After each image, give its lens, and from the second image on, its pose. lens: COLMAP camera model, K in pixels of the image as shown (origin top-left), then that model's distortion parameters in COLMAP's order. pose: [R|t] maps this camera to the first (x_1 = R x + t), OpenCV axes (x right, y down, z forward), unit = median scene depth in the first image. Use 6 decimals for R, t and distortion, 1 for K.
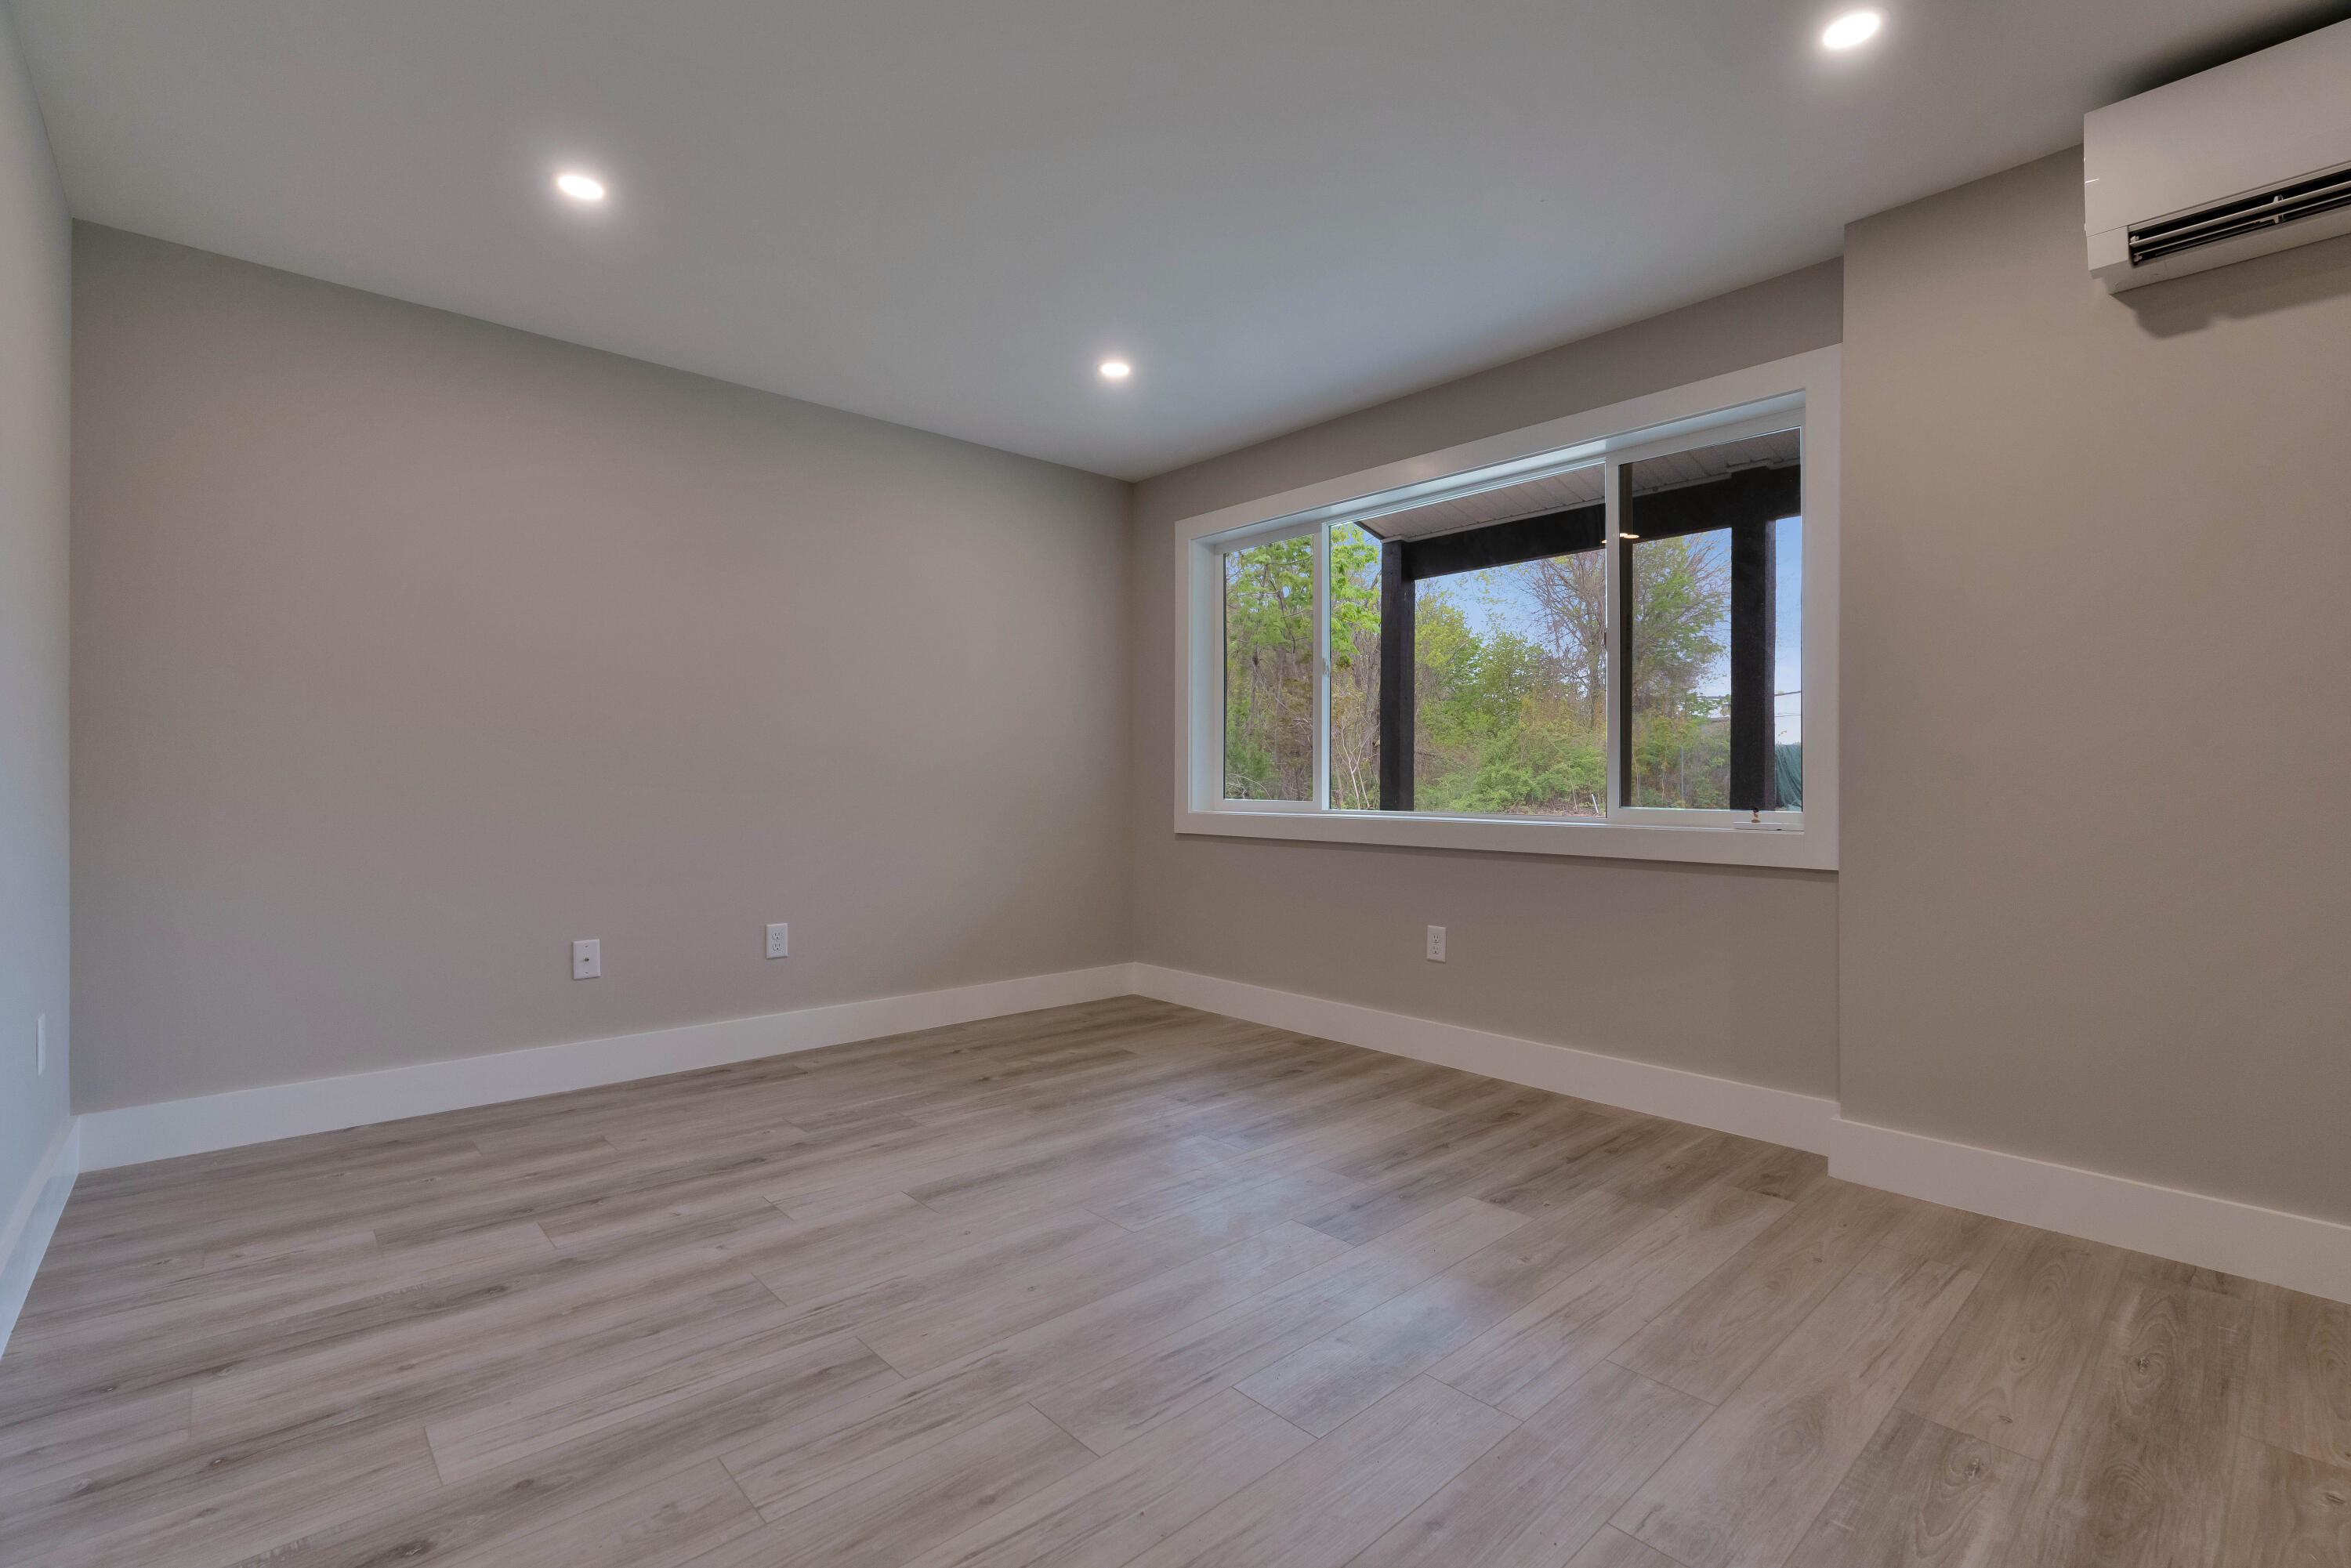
lens RADIAL K [[1058.7, 0, 1179.0], [0, 1058.7, 776.8], [0, 0, 1]] dist [-0.003027, 0.001573]
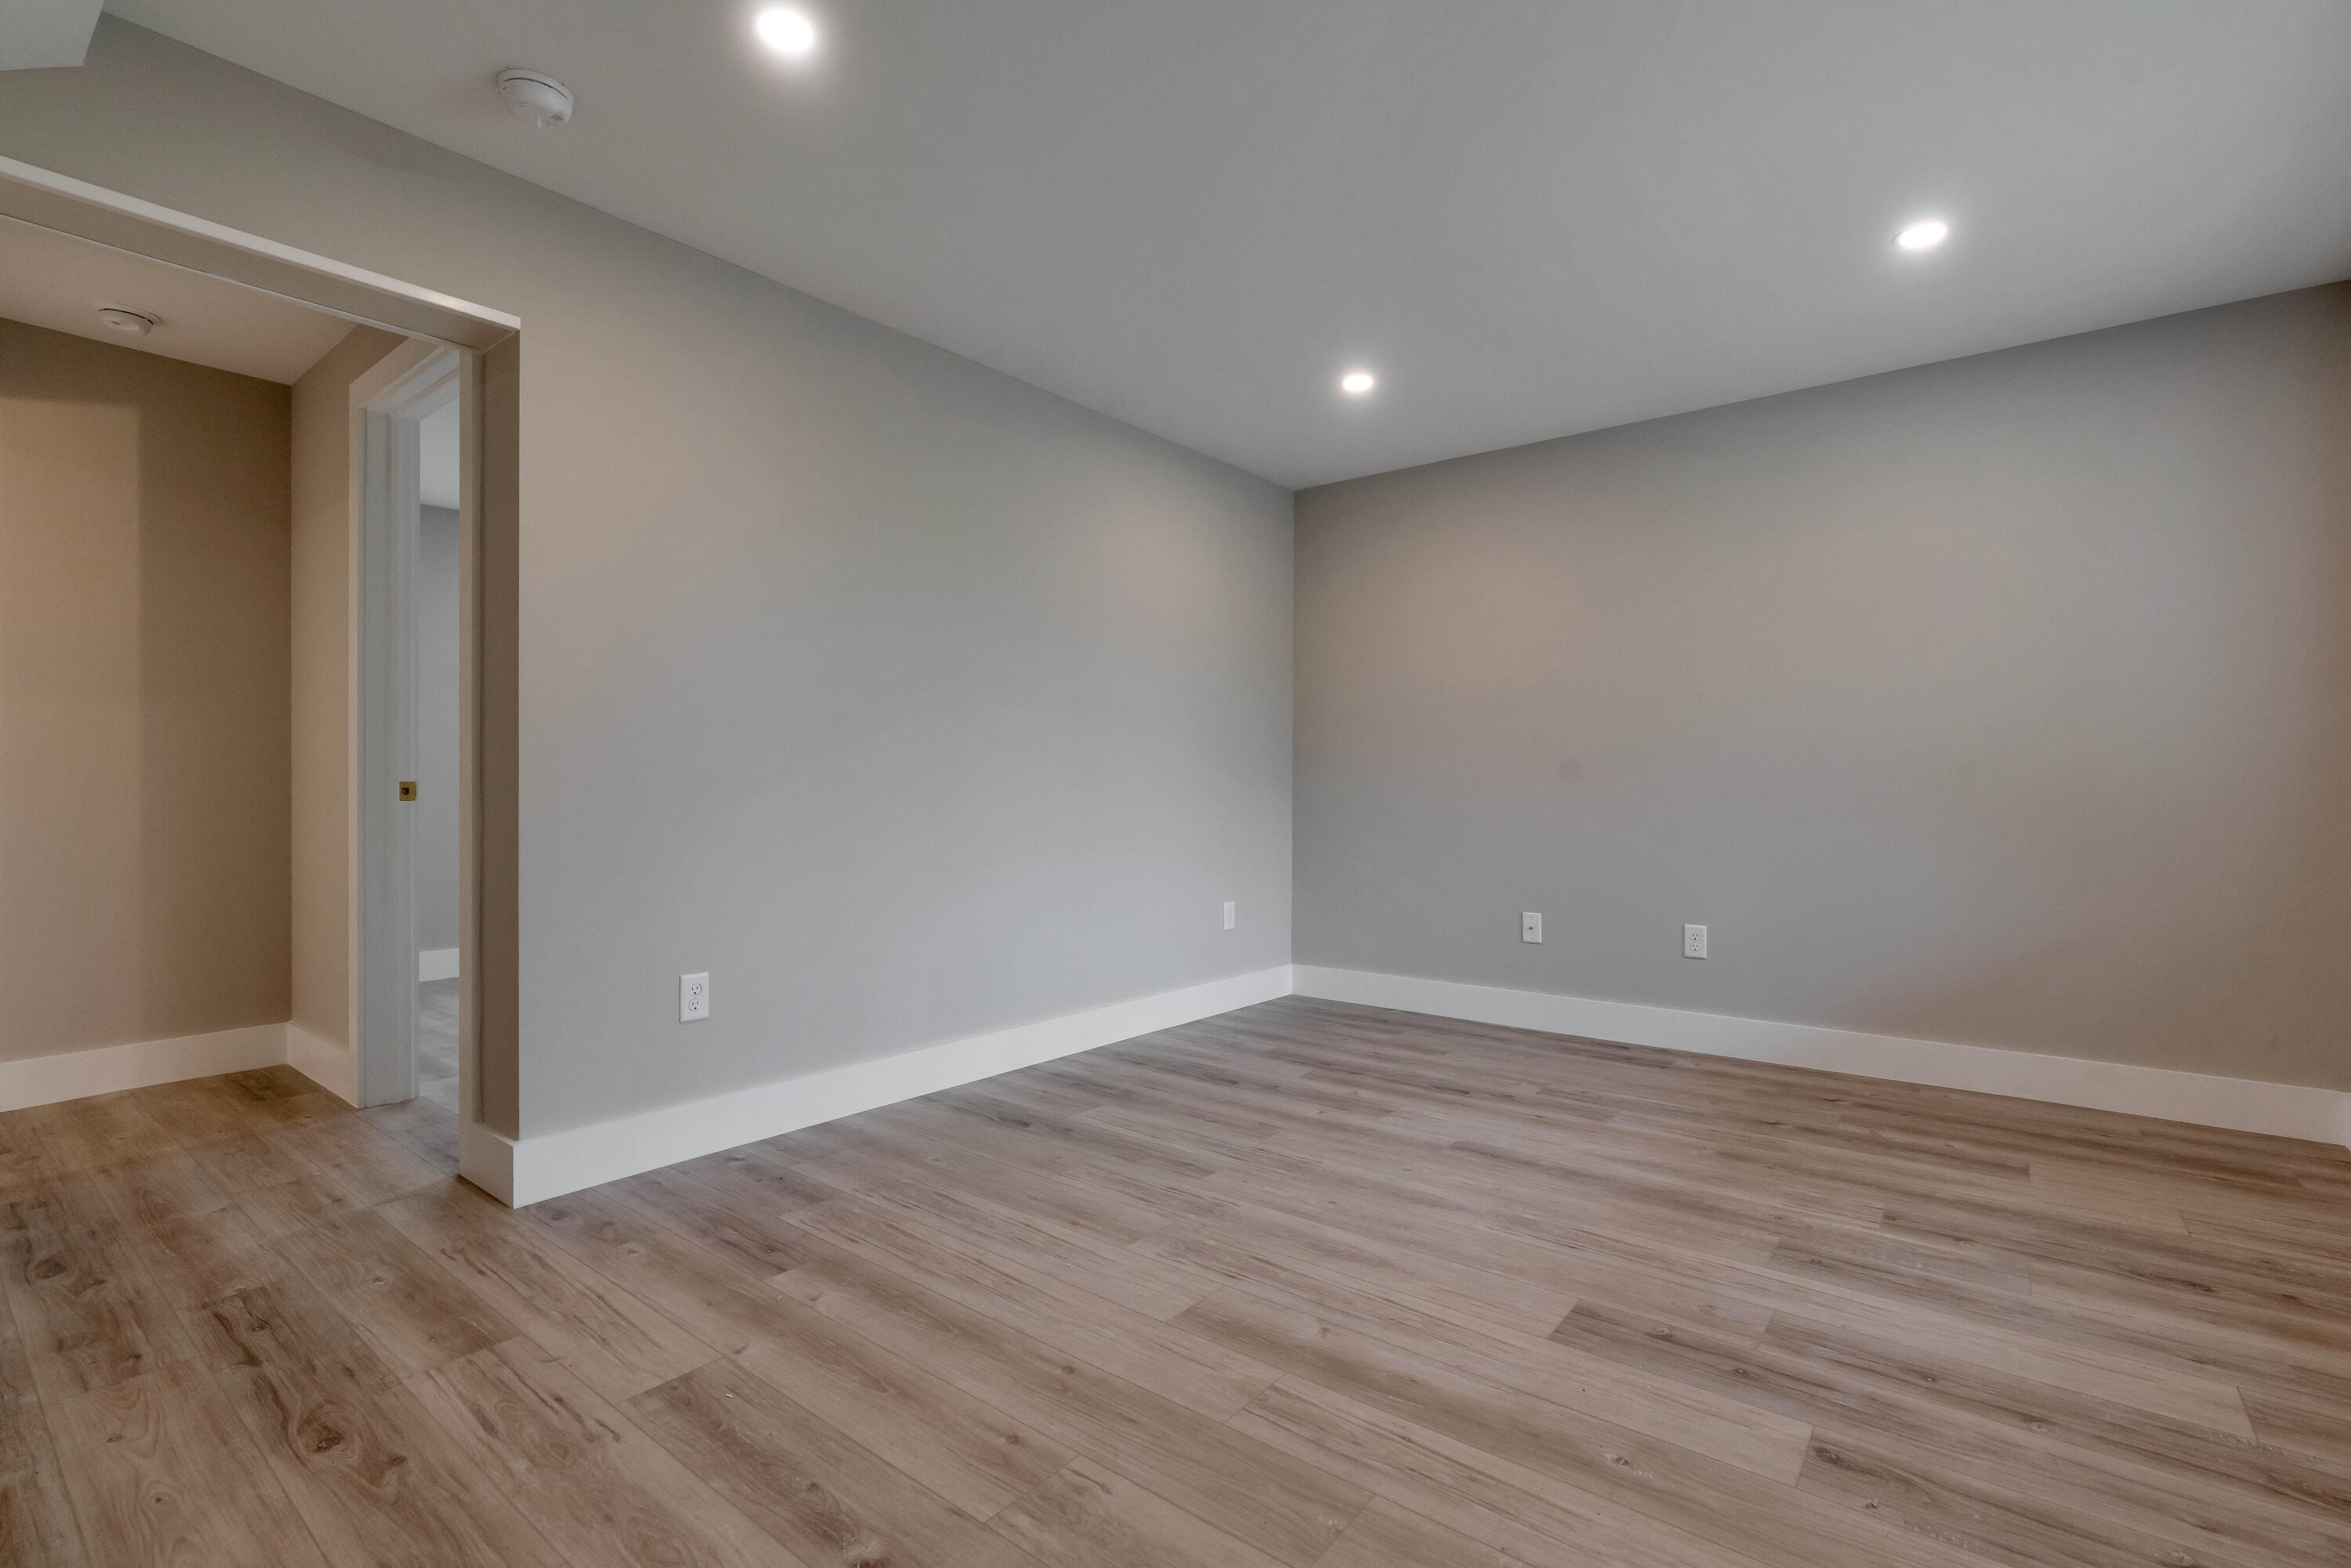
lens RADIAL K [[1058.7, 0, 1178.8], [0, 1058.7, 791.6], [0, 0, 1]] dist [-0.003027, 0.001573]
pose [[0.157521, -0.000474, -0.987515, 0.803486], [0.006803, 0.999977, 0.000605, 0.007481], [0.987492, -0.006814, 0.157521, 0.495406]]
